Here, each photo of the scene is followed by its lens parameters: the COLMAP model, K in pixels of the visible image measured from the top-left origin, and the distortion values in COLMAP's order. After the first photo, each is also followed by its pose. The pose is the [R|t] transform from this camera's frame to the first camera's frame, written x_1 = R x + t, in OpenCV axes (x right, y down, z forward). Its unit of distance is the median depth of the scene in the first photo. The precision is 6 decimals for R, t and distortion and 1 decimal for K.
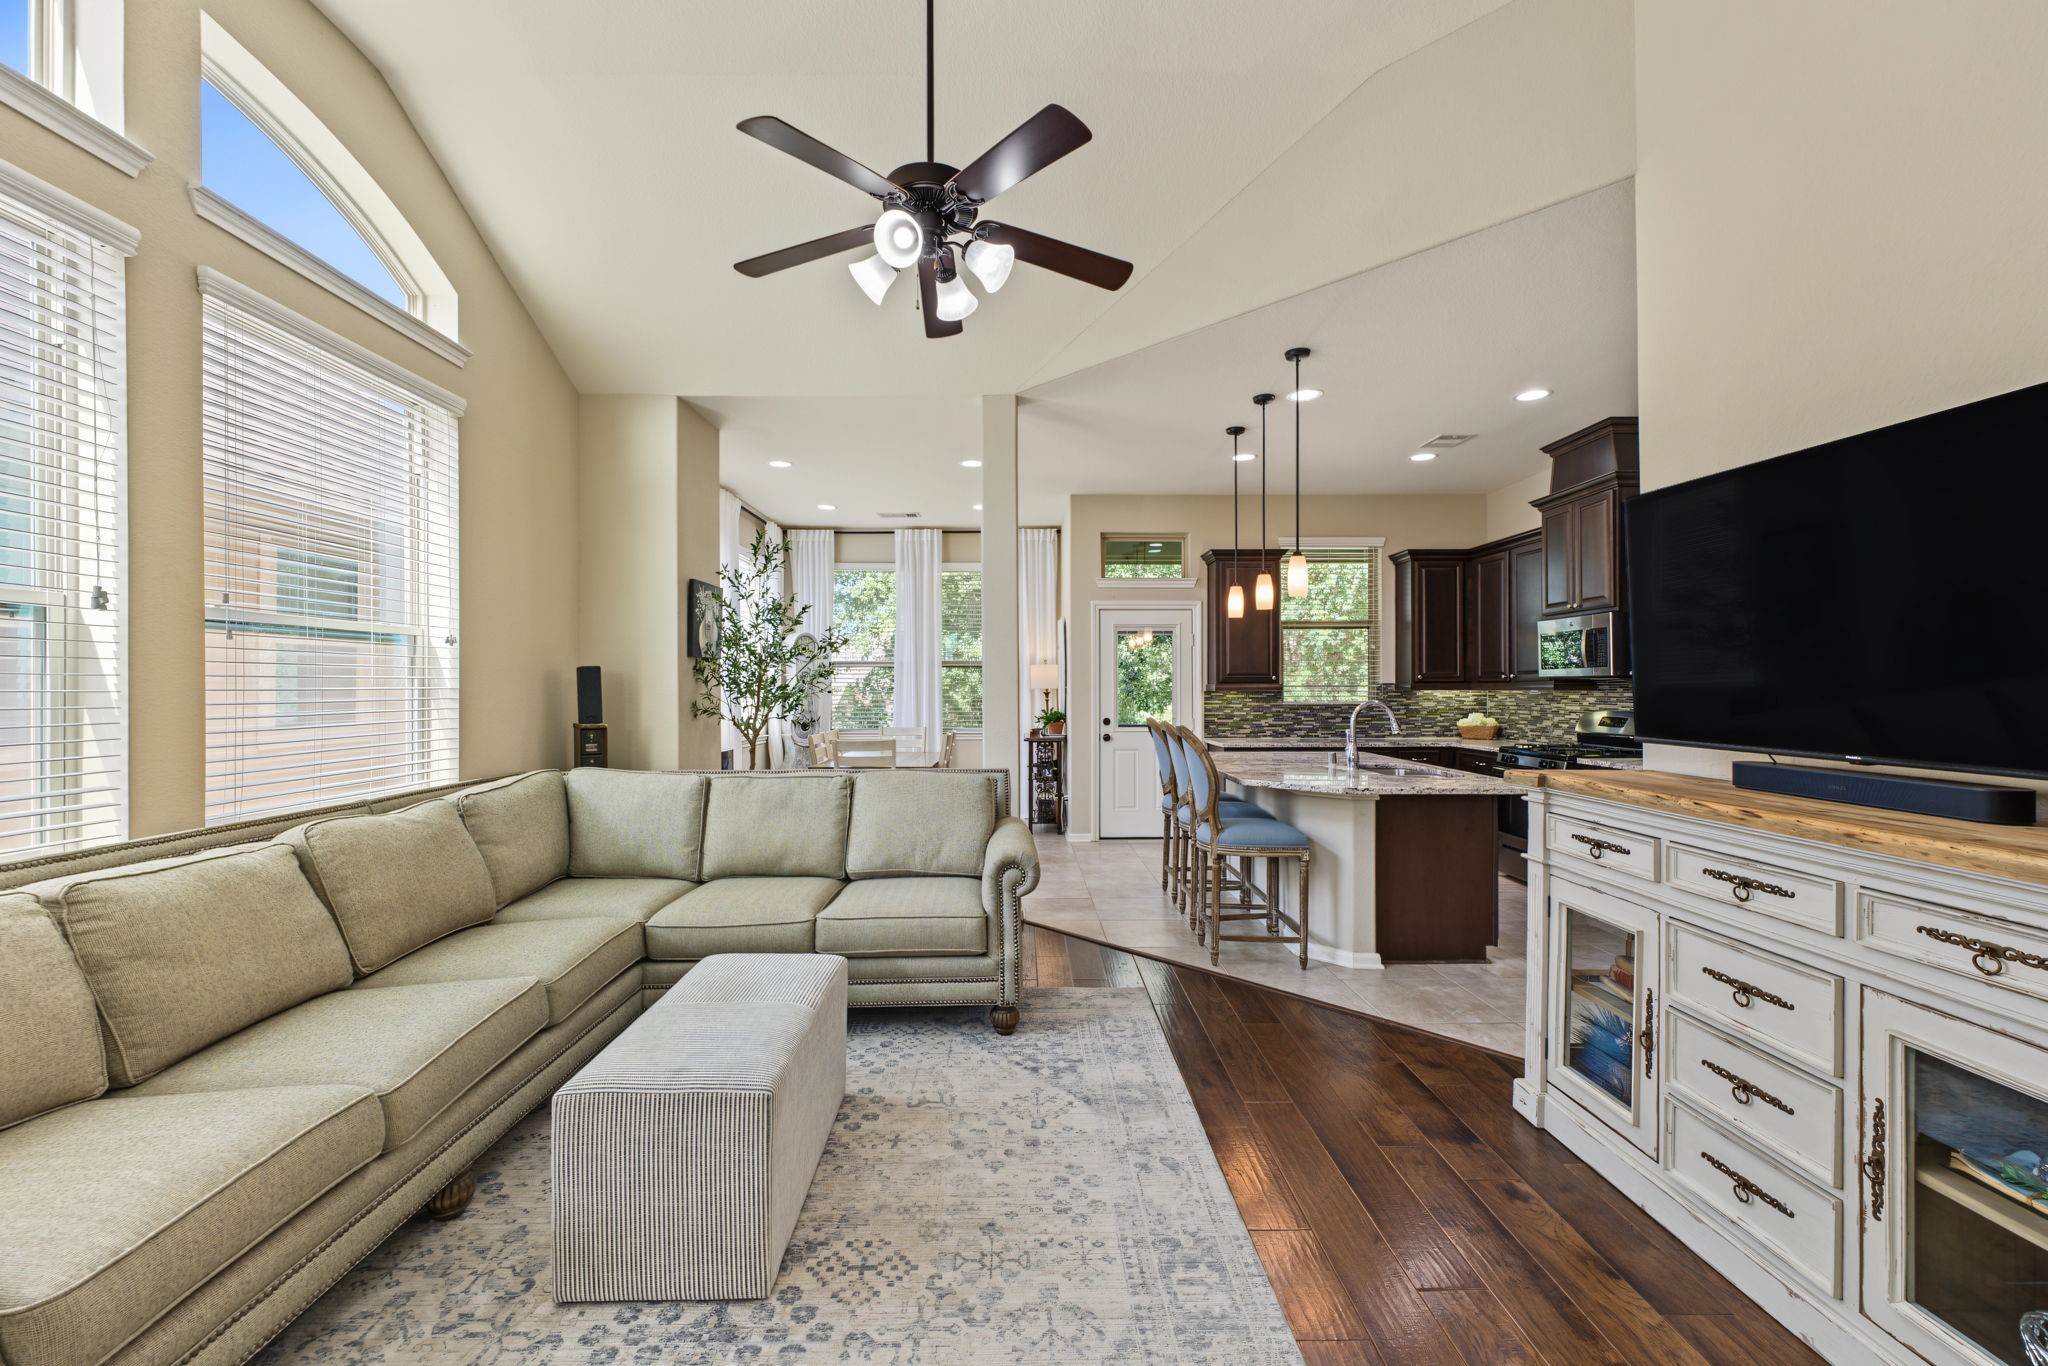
lens RADIAL K [[824.3, 0, 1030.9], [0, 824.3, 688.9], [0, 0, 1]] dist [-0.002151, 0.000149]
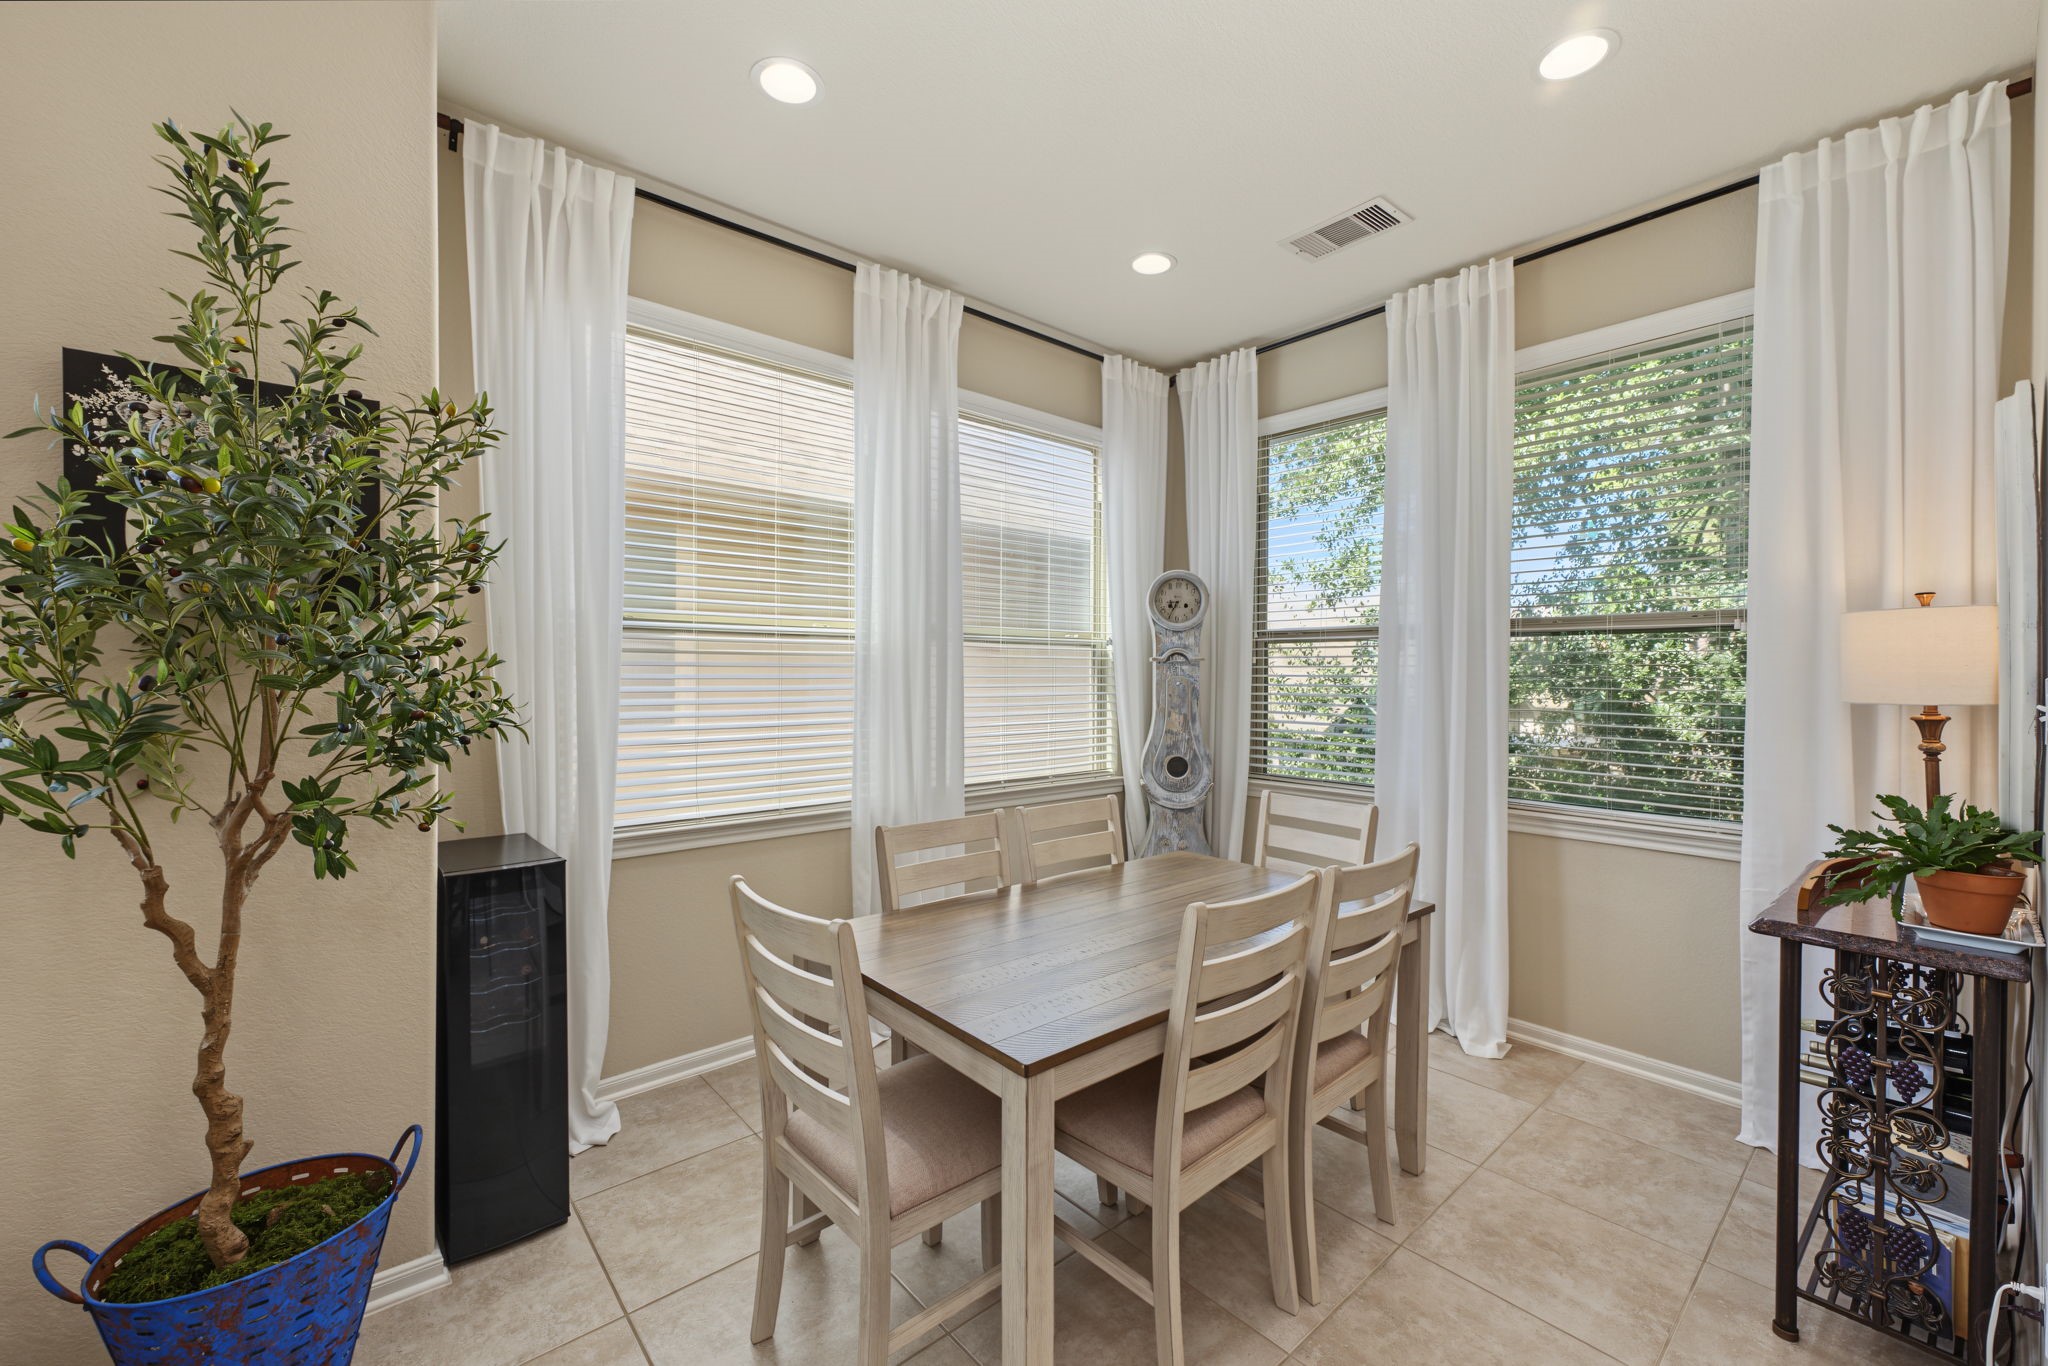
lens RADIAL K [[824.3, 0, 1018.8], [0, 824.3, 678.0], [0, 0, 1]] dist [-0.002151, 0.000149]
pose [[0.637263, 0.006068, -0.770623, 0.041165], [-0.008488, 0.999964, 0.000855, -0.006779], [0.770600, 0.005997, 0.637291, 0.741985]]
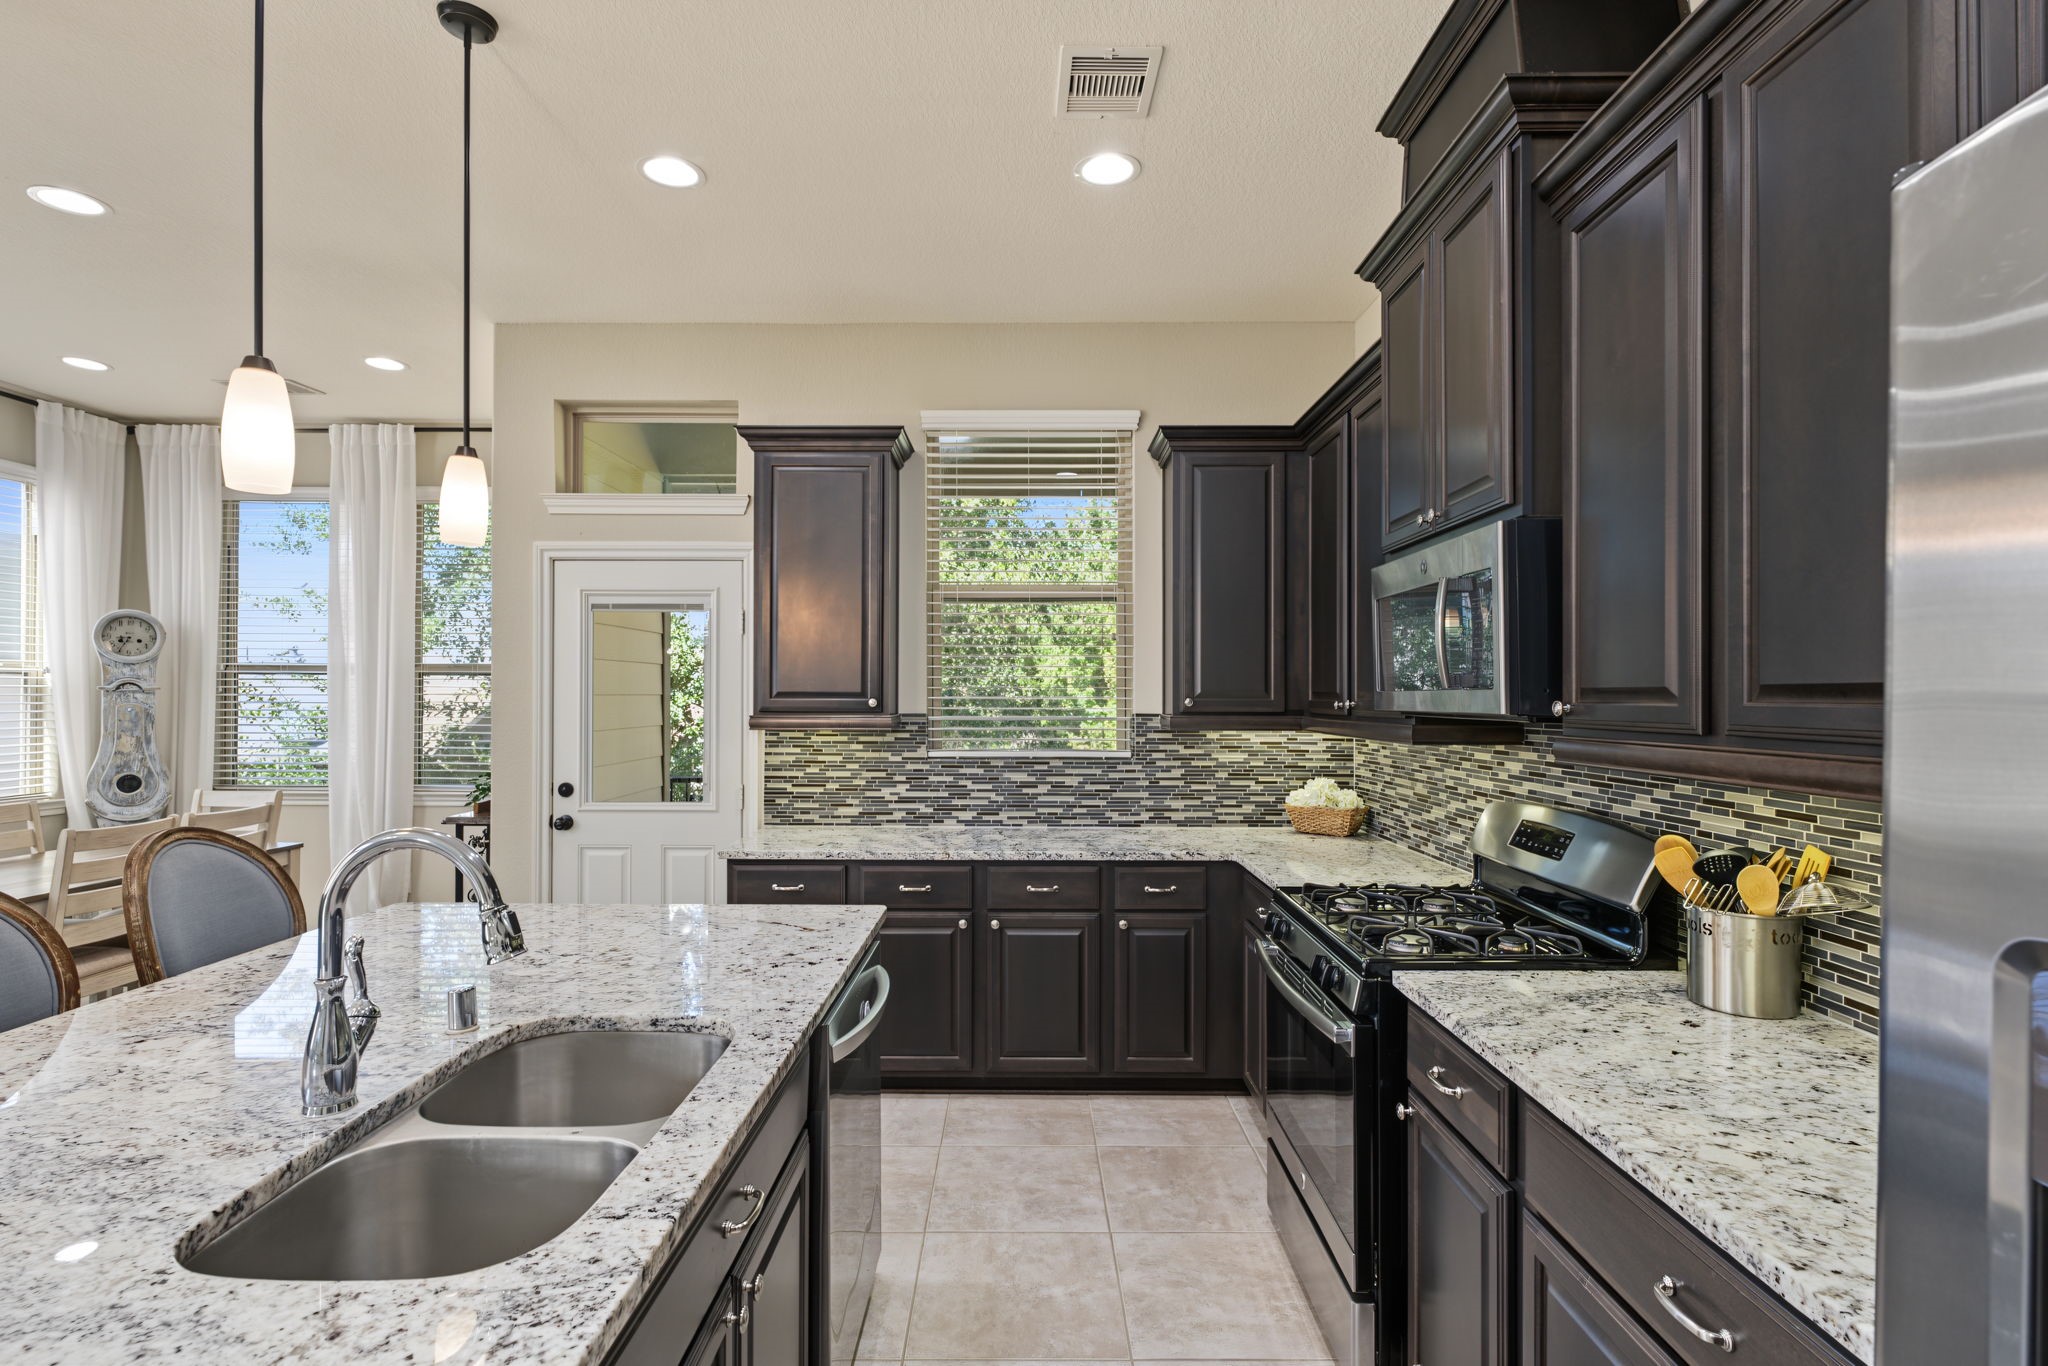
lens RADIAL K [[961.4, 0, 1026.0], [0, 961.4, 691.7], [0, 0, 1]] dist [-0.002873, -0.001378]
pose [[0.999905, 0.005022, -0.012860, 0.381436], [-0.005103, 0.999967, -0.006287, -0.016403], [0.012828, 0.006352, 0.999898, 0.450836]]
